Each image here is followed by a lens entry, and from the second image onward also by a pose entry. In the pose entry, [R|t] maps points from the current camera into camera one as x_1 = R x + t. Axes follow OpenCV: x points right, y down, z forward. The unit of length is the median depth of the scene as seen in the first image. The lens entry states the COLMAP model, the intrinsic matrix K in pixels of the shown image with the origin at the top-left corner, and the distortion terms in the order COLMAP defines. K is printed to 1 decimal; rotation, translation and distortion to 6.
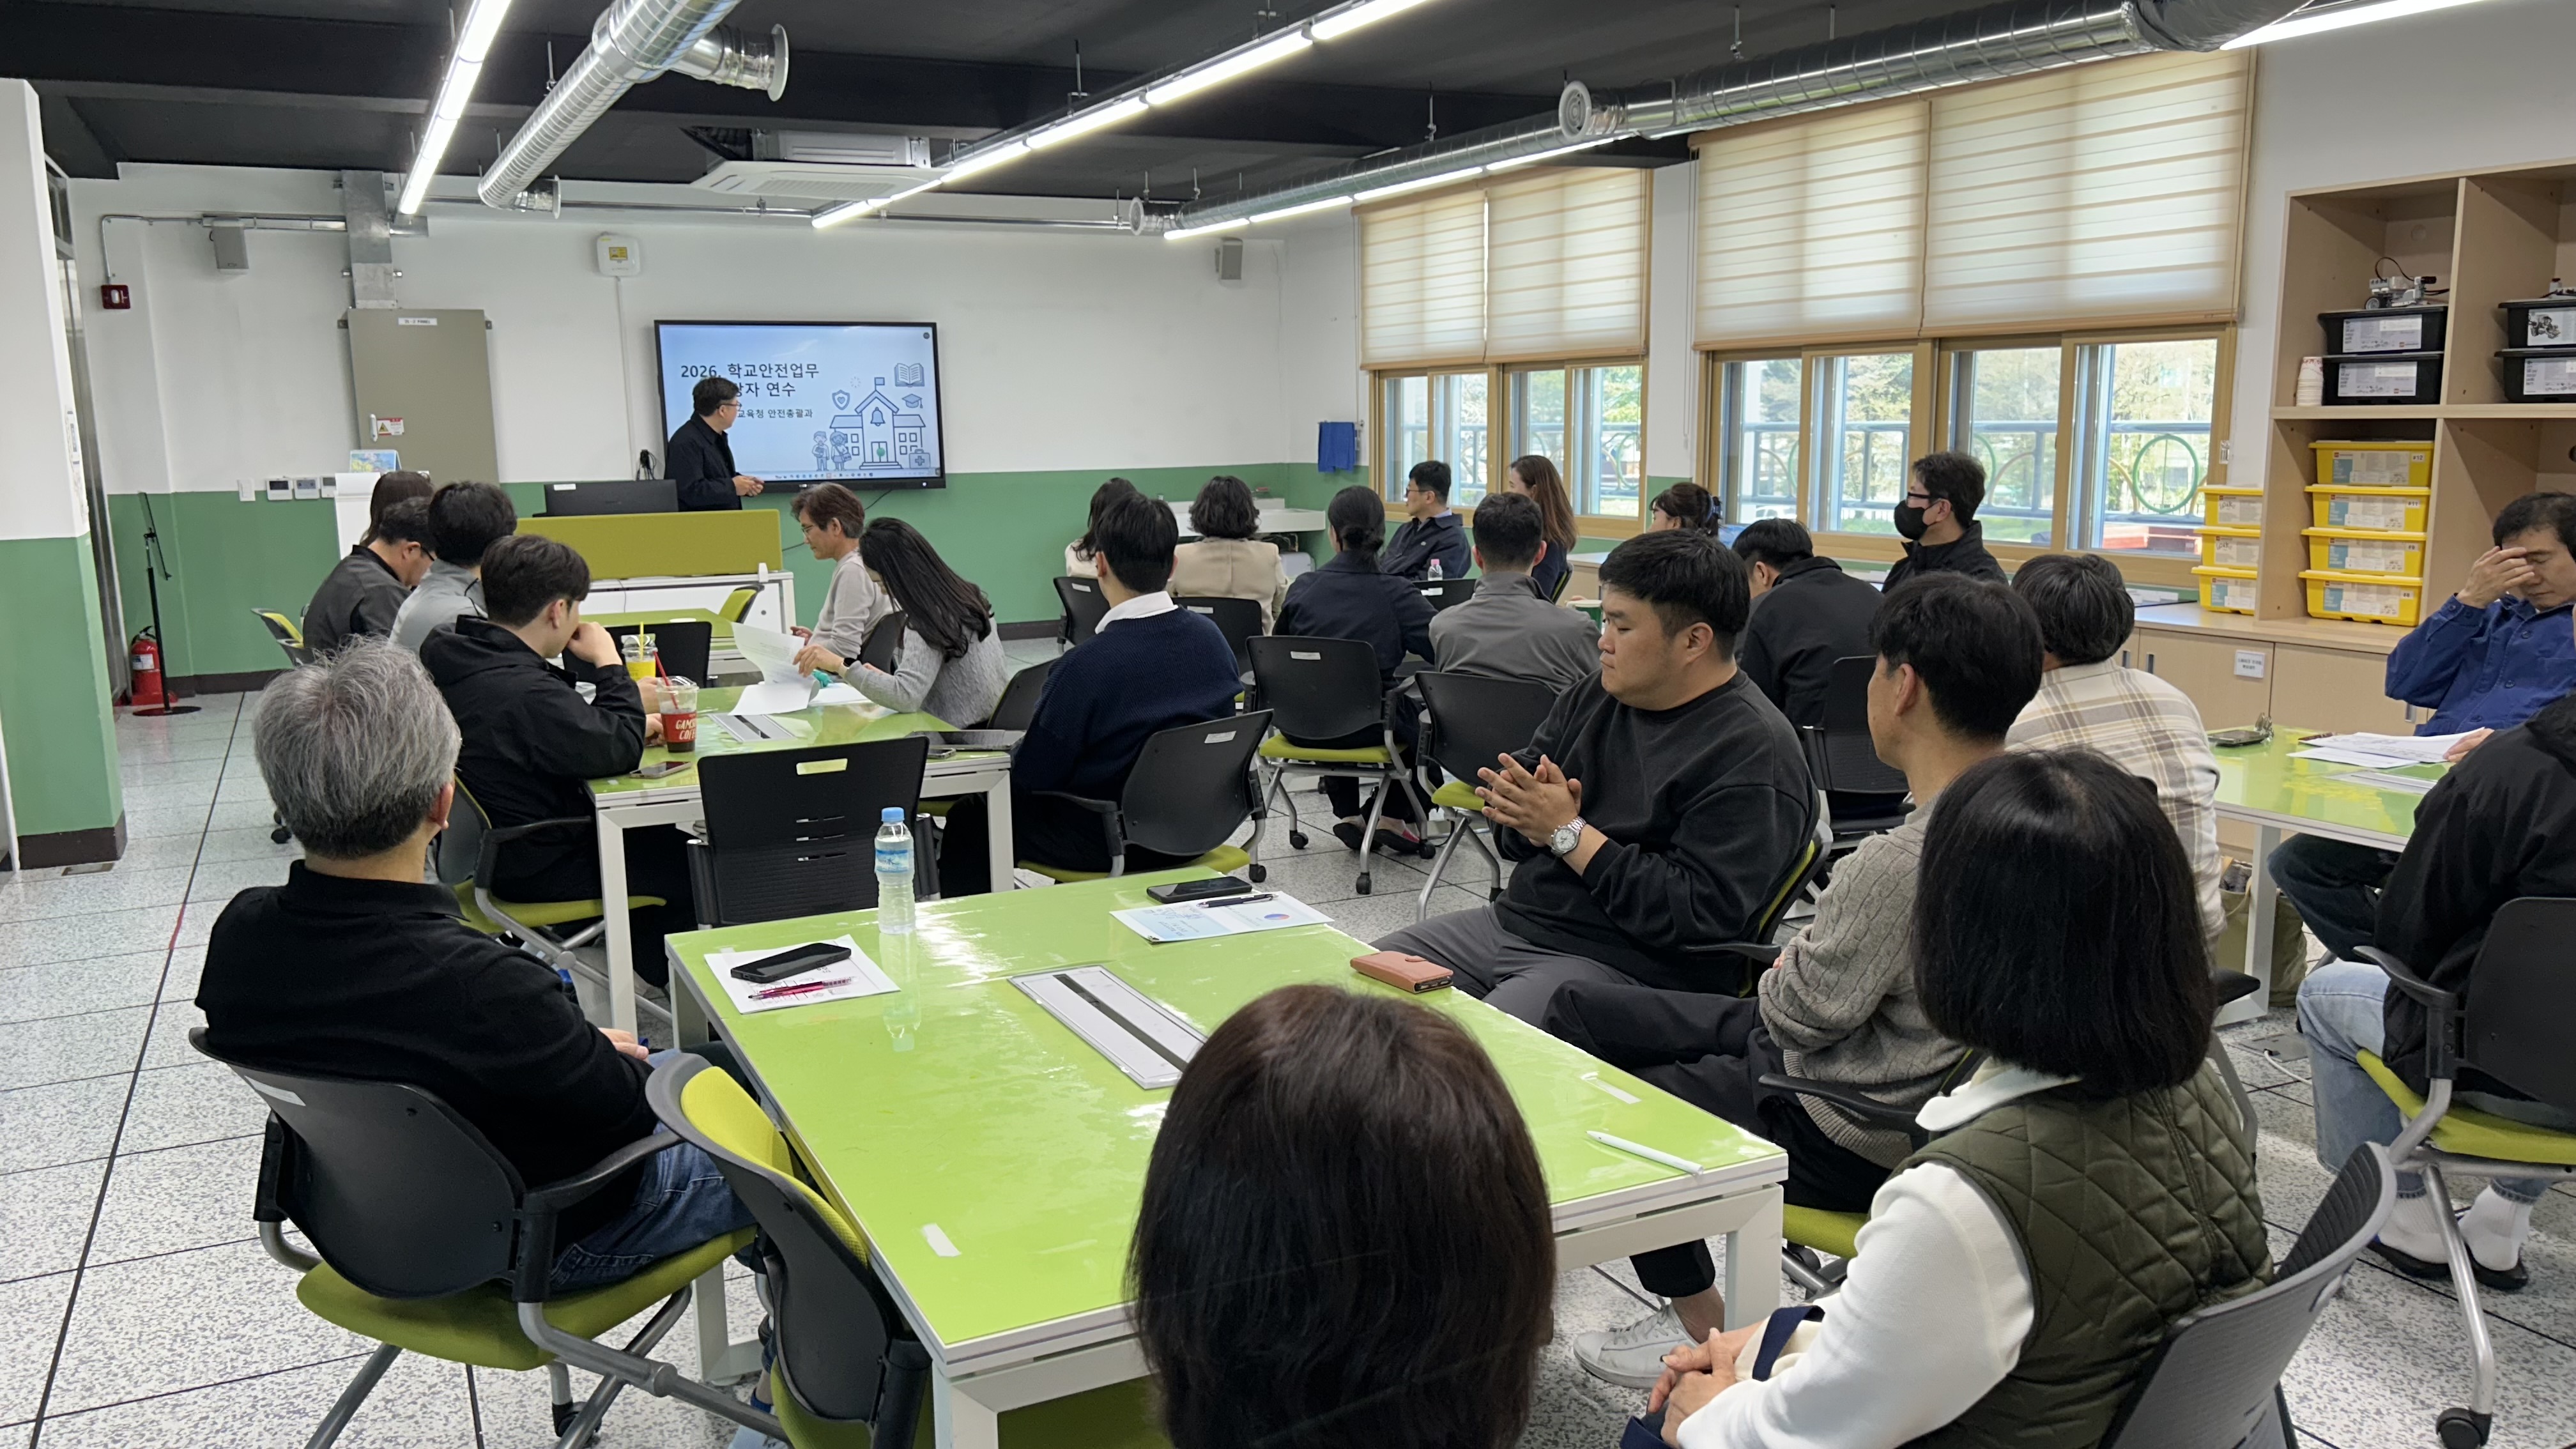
lens RADIAL K [[1960.8, 0, 1288.0], [0, 1960.8, 724.5], [0, 0, 1]] dist [0.084346, -0.096686]
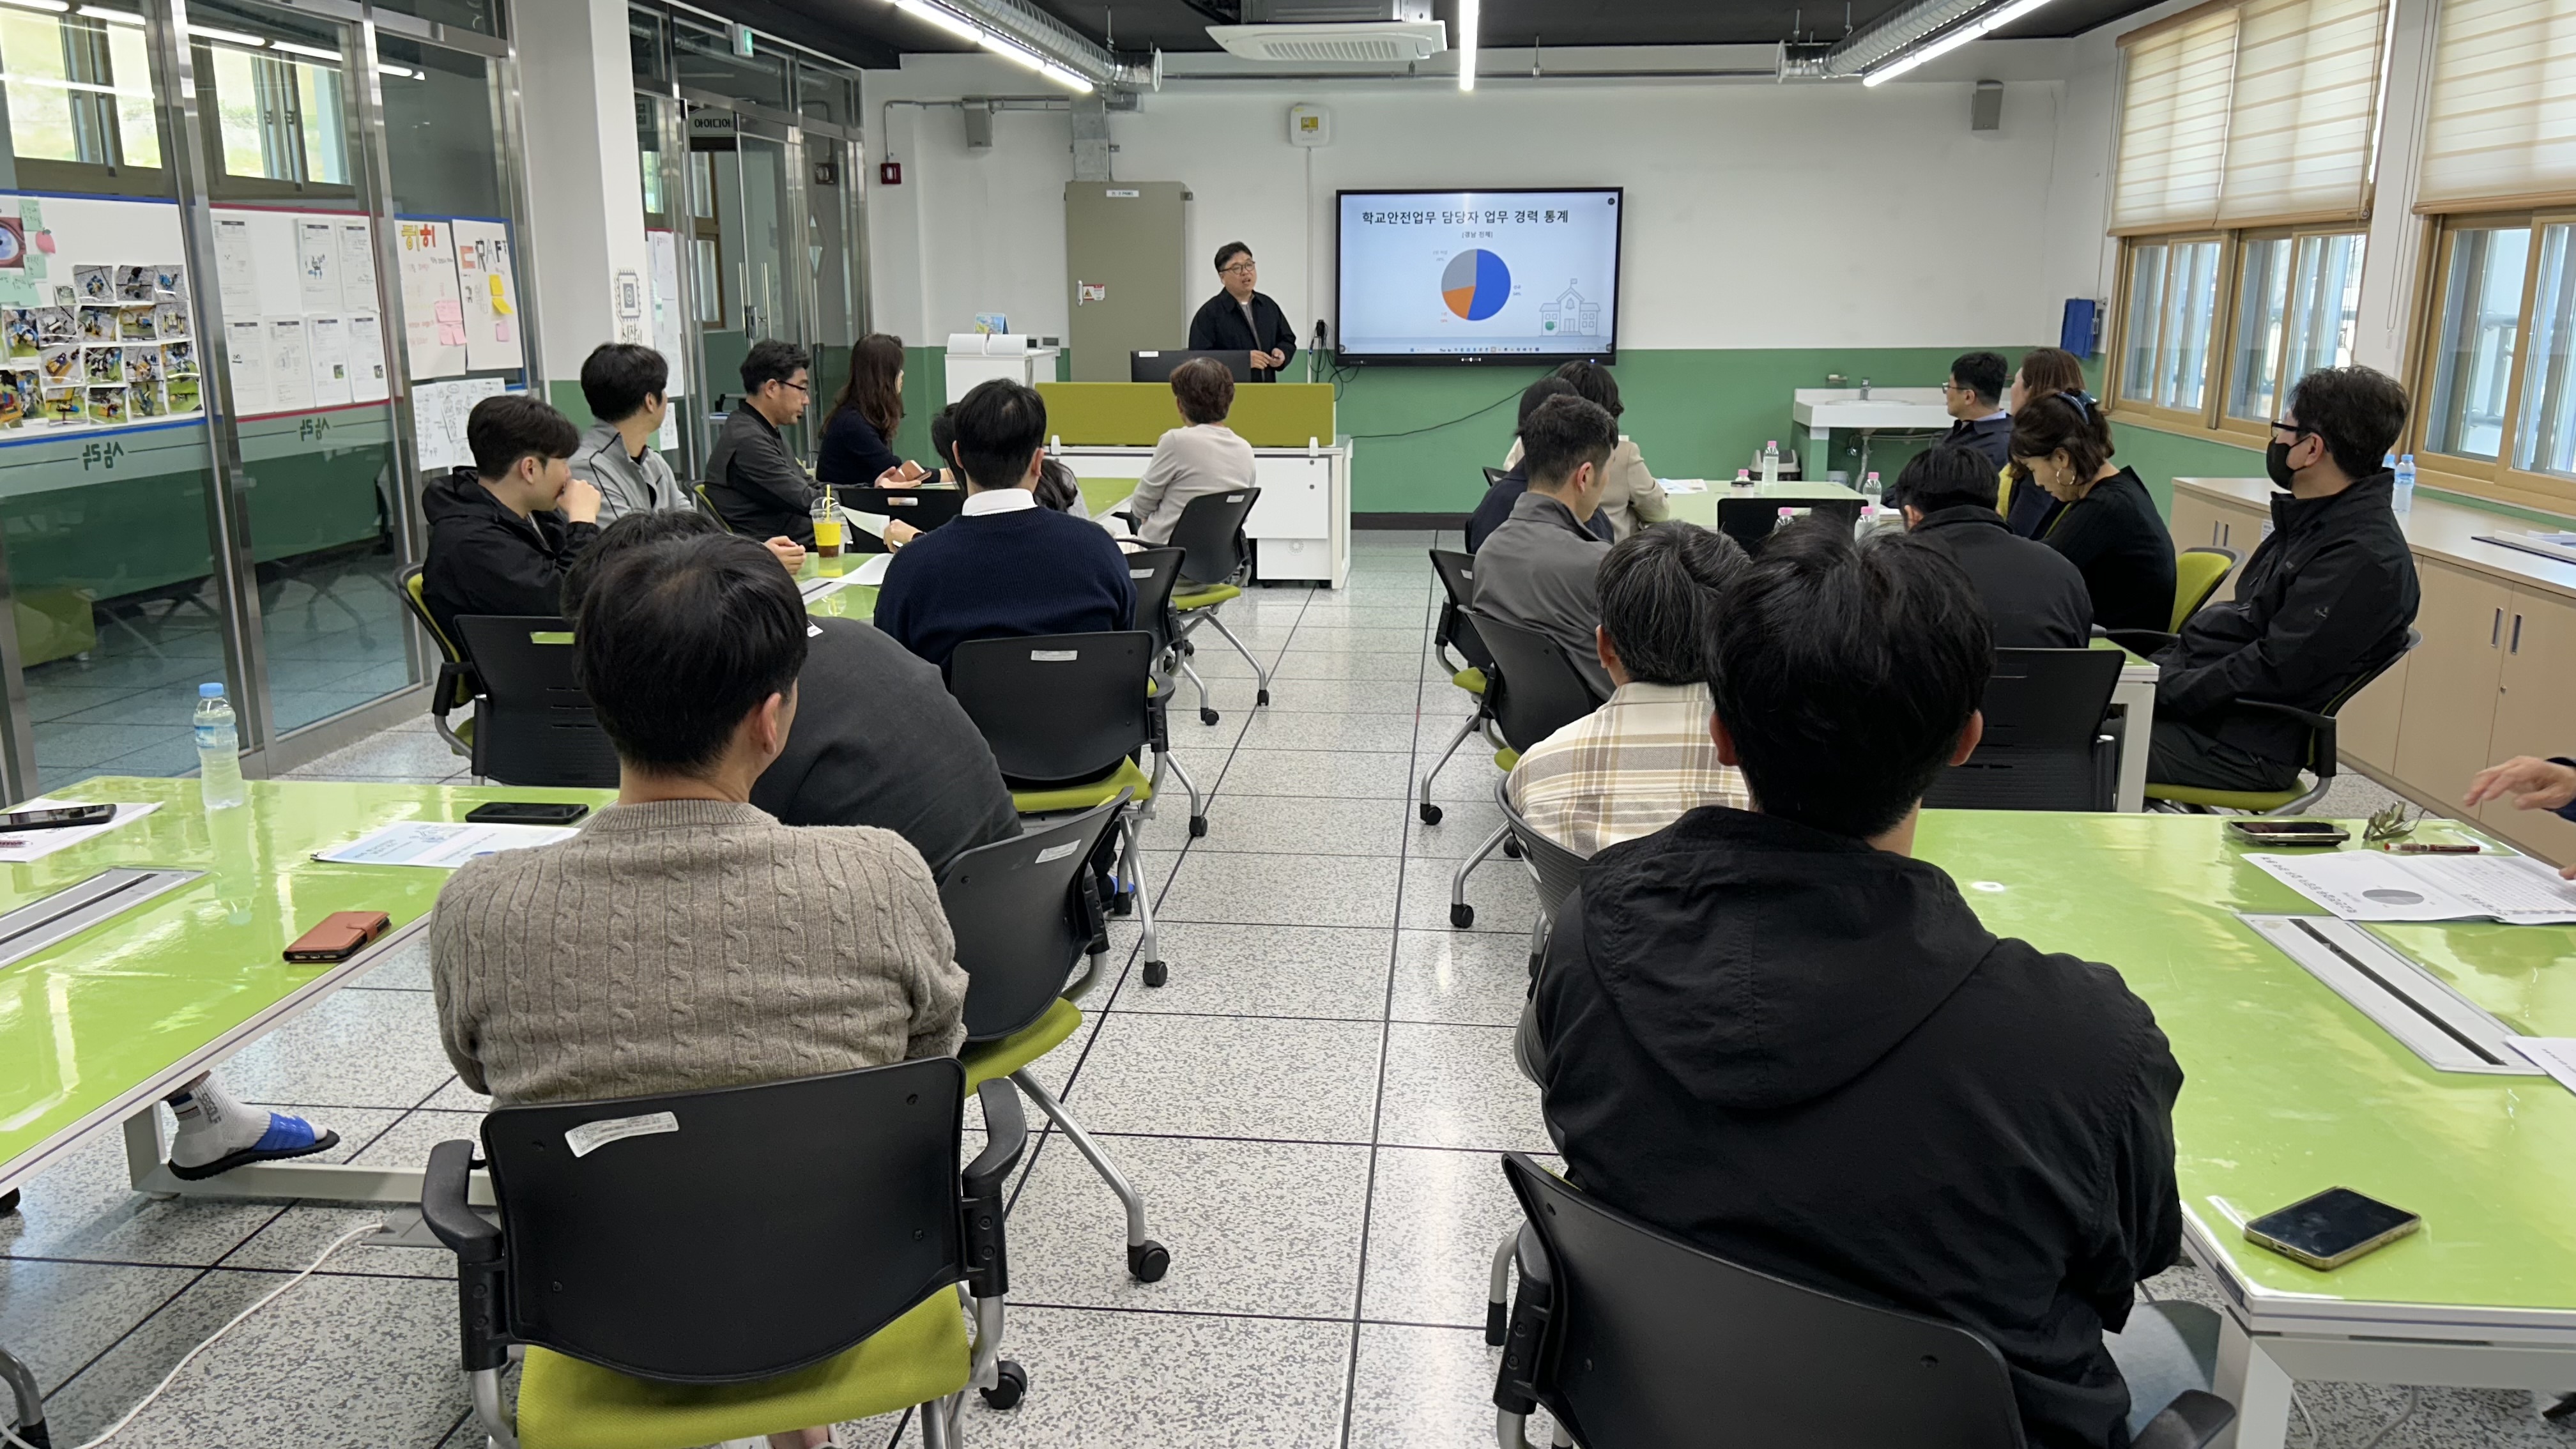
lens RADIAL K [[1960.8, 0, 1288.0], [0, 1960.8, 724.5], [0, 0, 1]] dist [0.084346, -0.096686]
pose [[0.857937, 0.128533, -0.497416, 0.219456], [-0.095693, 0.991235, 0.091087, -0.023369], [0.504764, -0.030547, 0.862717, 0.113779]]
